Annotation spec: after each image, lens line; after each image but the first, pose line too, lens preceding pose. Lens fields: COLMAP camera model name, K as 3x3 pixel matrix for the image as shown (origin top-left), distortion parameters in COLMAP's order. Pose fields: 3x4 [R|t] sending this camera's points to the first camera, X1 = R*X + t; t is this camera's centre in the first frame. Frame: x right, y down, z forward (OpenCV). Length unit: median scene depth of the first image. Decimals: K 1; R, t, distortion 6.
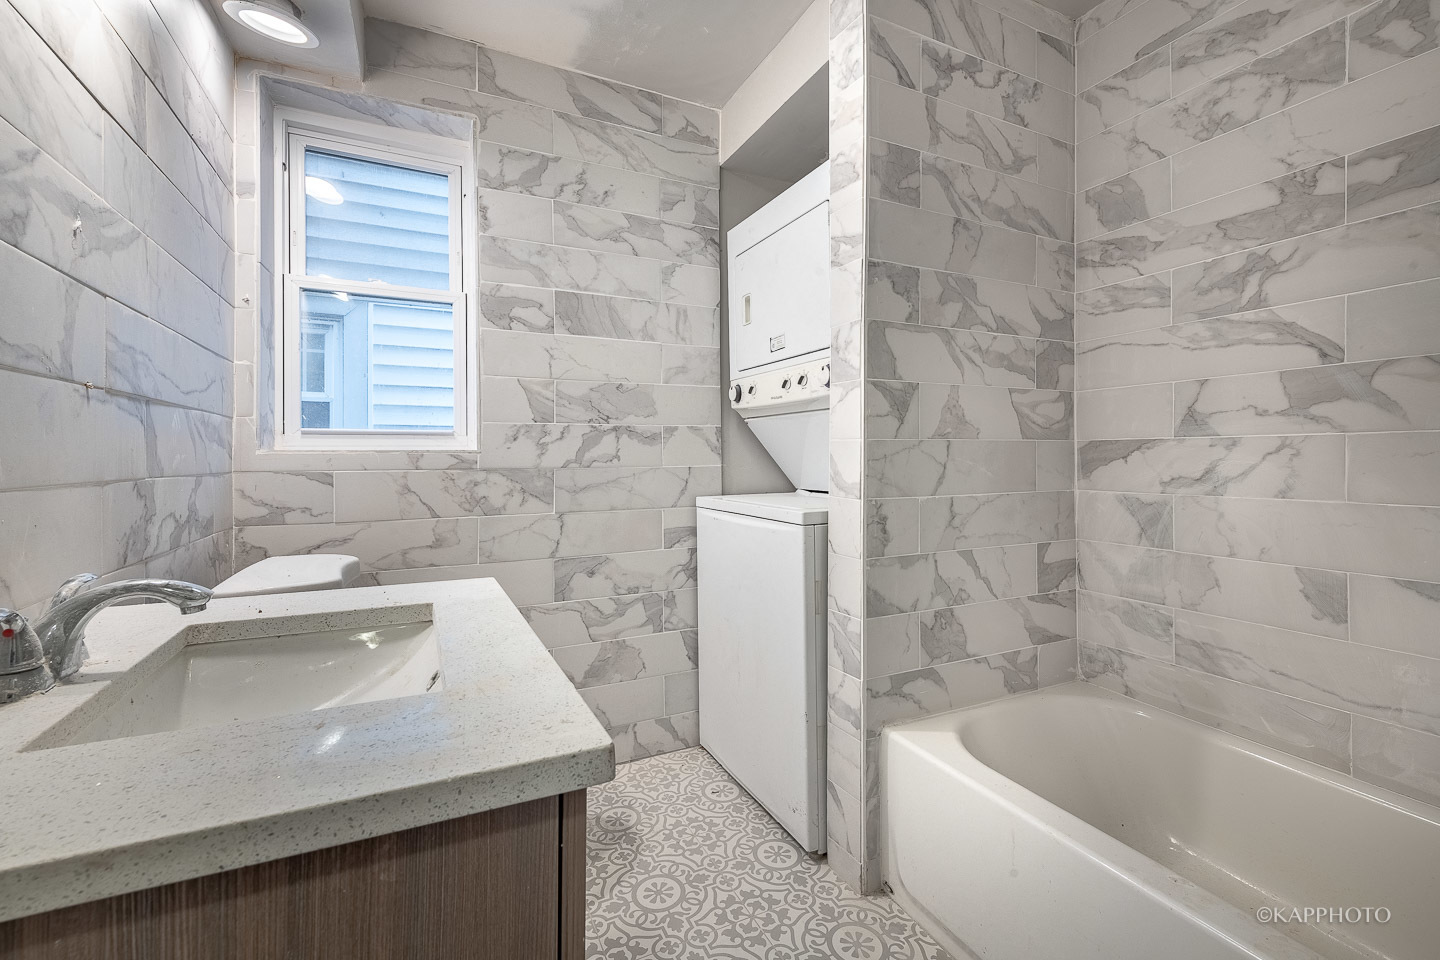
lens RADIAL K [[612.8, 0, 700.3], [0, 612.8, 458.9], [0, 0, 1]] dist [0.003424, 0.000046]
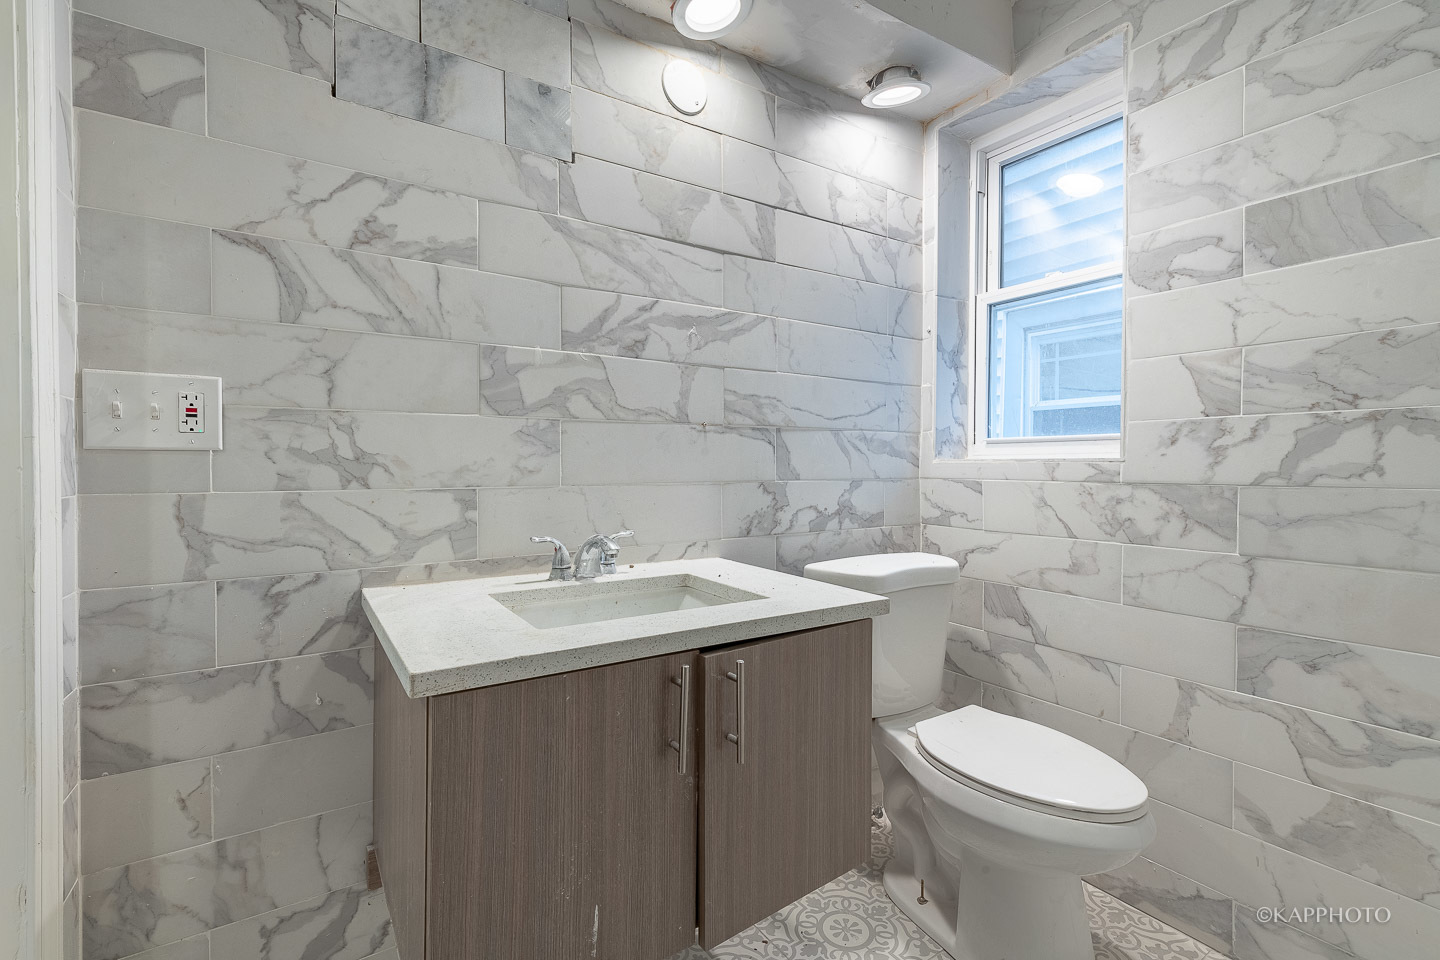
lens RADIAL K [[637.7, 0, 715.4], [0, 637.7, 475.1], [0, 0, 1]] dist [0.007629, -0.002234]
pose [[0.157969, 0.021696, -0.987206, 0.293760], [-0.002911, 0.999764, 0.021507, -0.007151], [0.987440, -0.000524, 0.157994, 0.299456]]
